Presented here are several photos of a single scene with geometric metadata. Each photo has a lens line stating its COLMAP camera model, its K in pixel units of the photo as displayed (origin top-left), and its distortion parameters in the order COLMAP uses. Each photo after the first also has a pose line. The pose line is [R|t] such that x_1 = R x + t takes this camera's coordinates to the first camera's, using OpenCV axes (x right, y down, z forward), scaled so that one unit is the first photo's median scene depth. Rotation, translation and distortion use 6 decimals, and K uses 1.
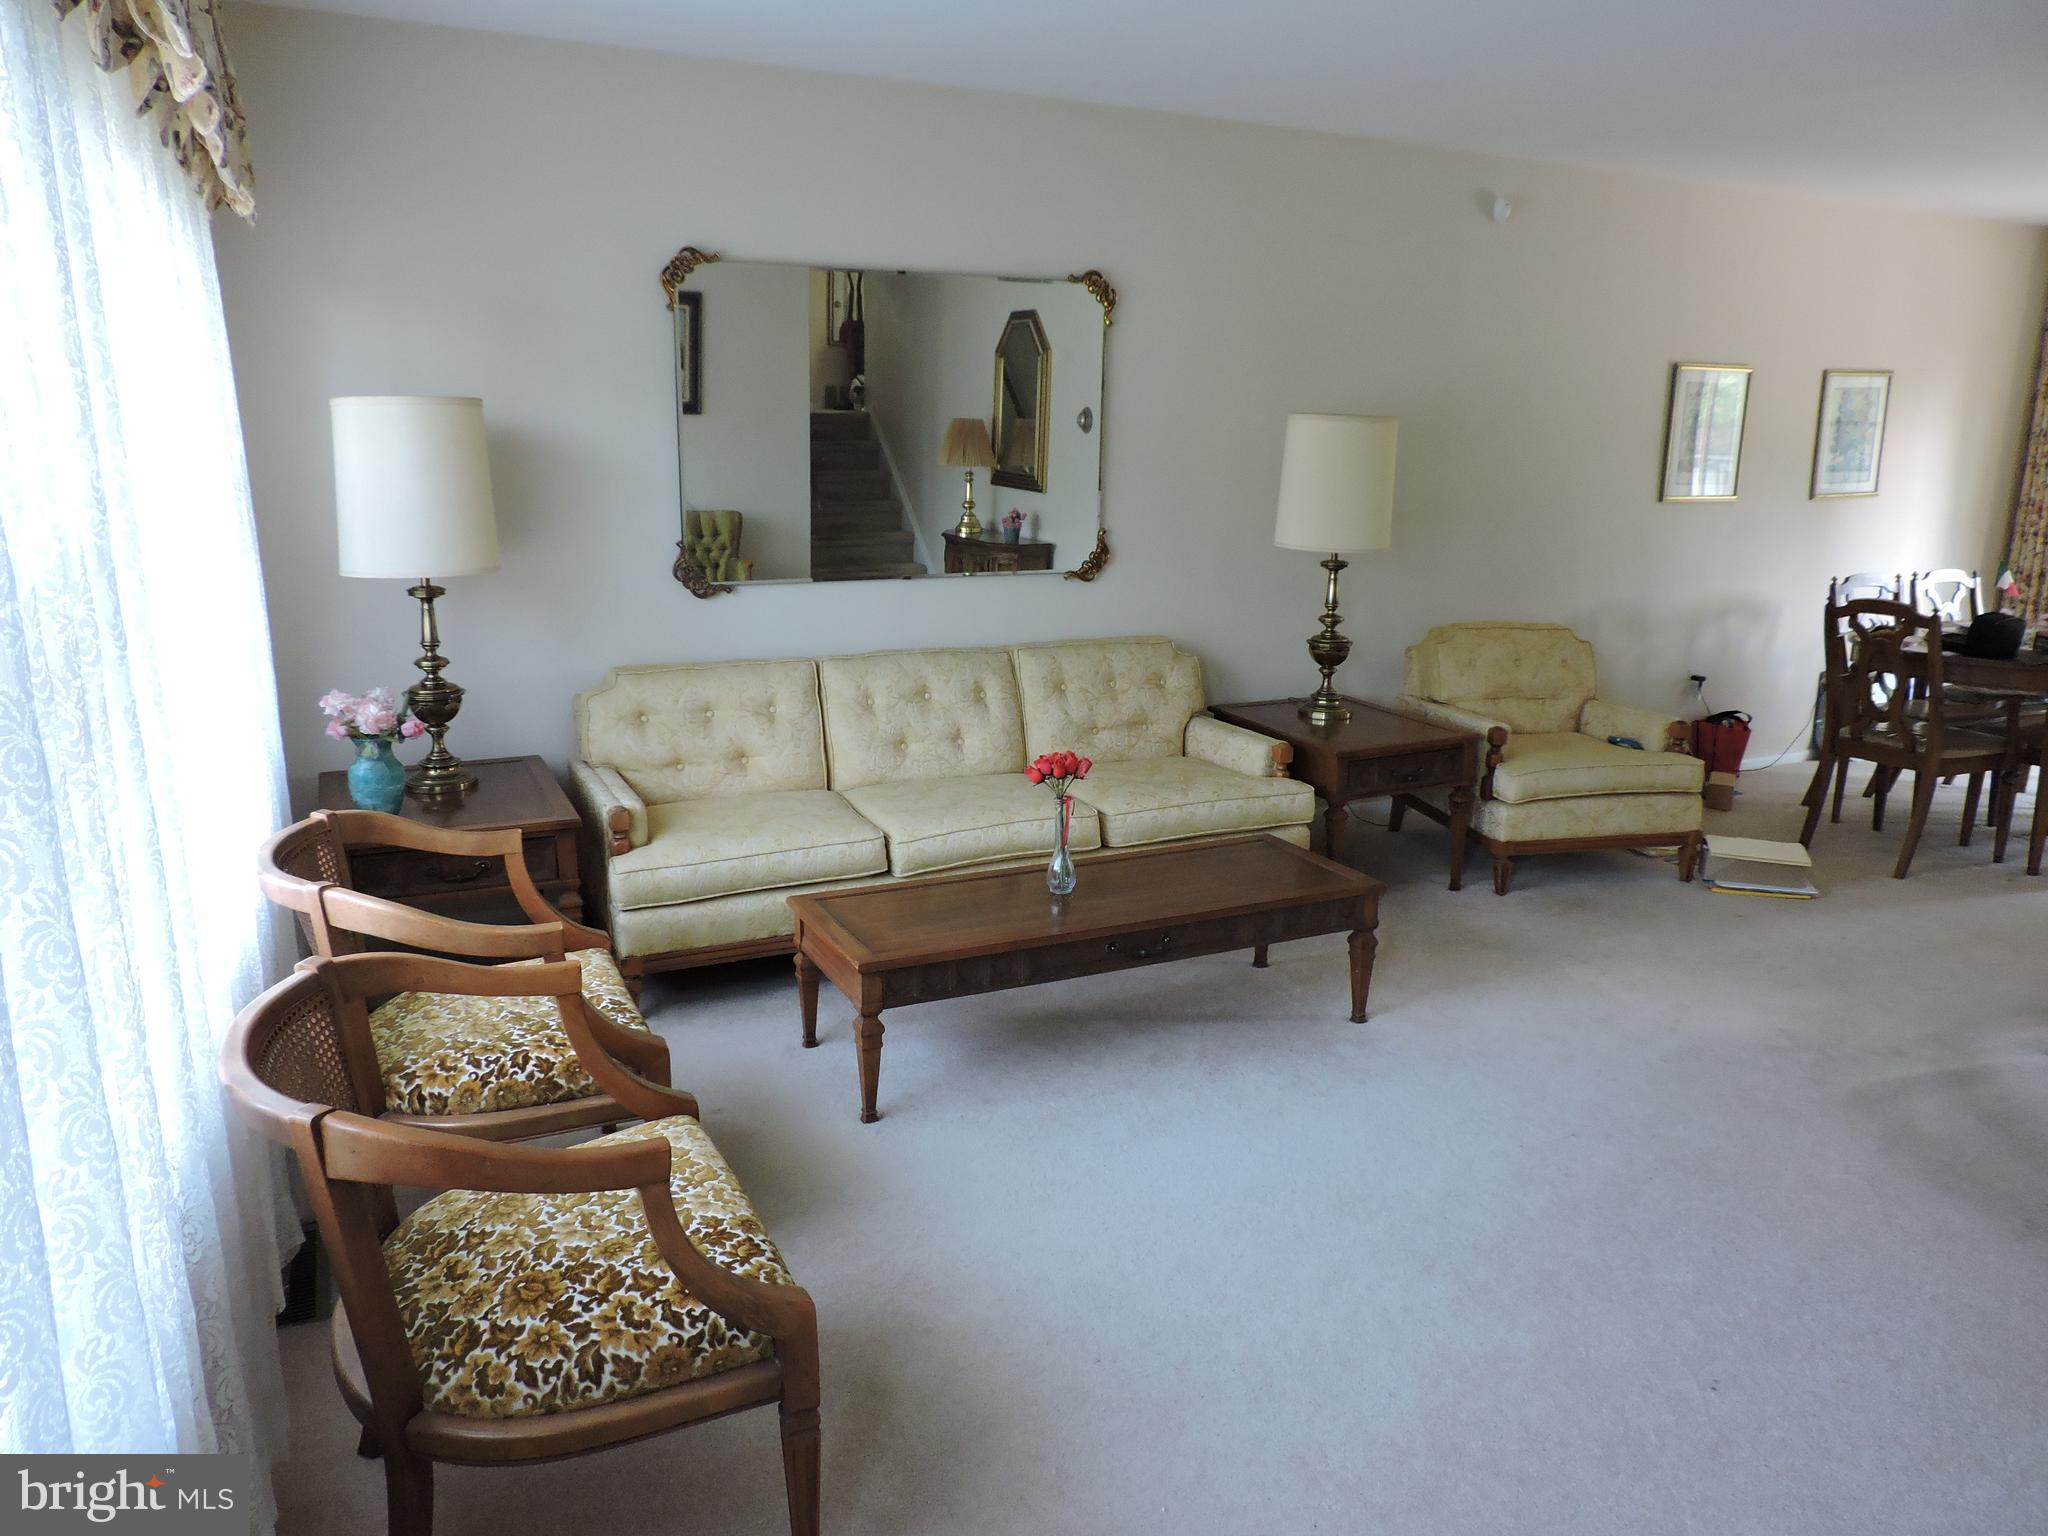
lens RADIAL K [[1437.4, 0, 1009.9], [0, 1437.4, 761.2], [0, 0, 1]] dist [-0.017584, -0.003315]
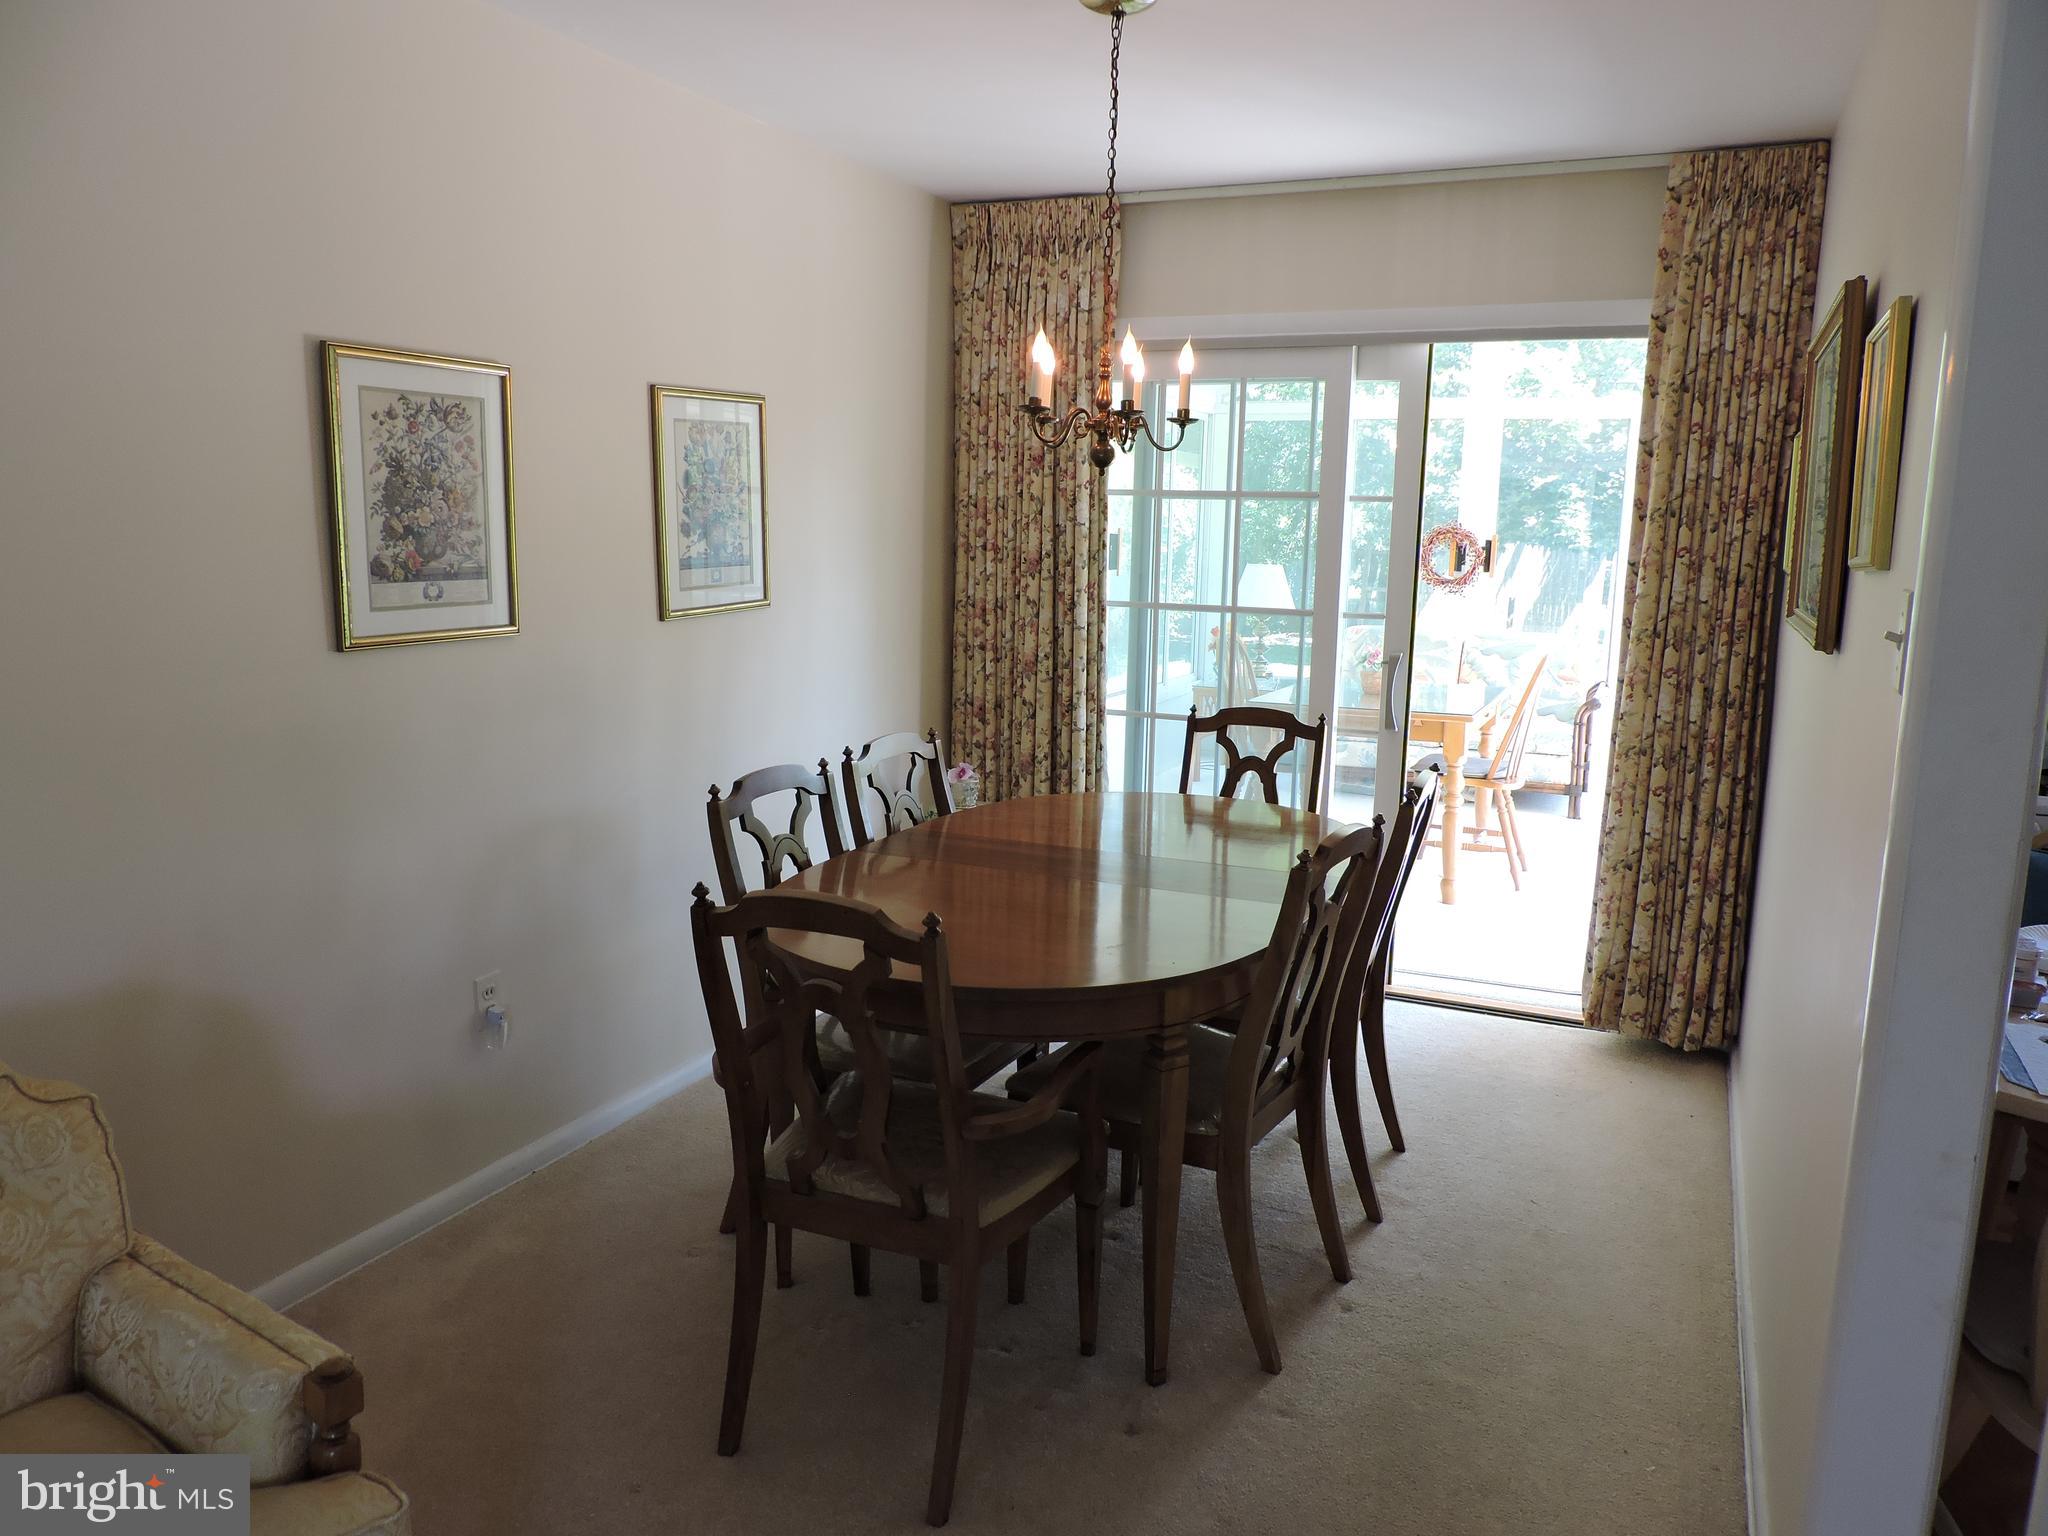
lens RADIAL K [[1437.4, 0, 1021.2], [0, 1437.4, 762.1], [0, 0, 1]] dist [-0.017584, -0.003315]
pose [[0.761156, -0.108386, 0.639448, 0.311293], [0.142240, 0.989831, -0.001538, -0.110351], [-0.632778, 0.092125, 0.768833, 0.501215]]
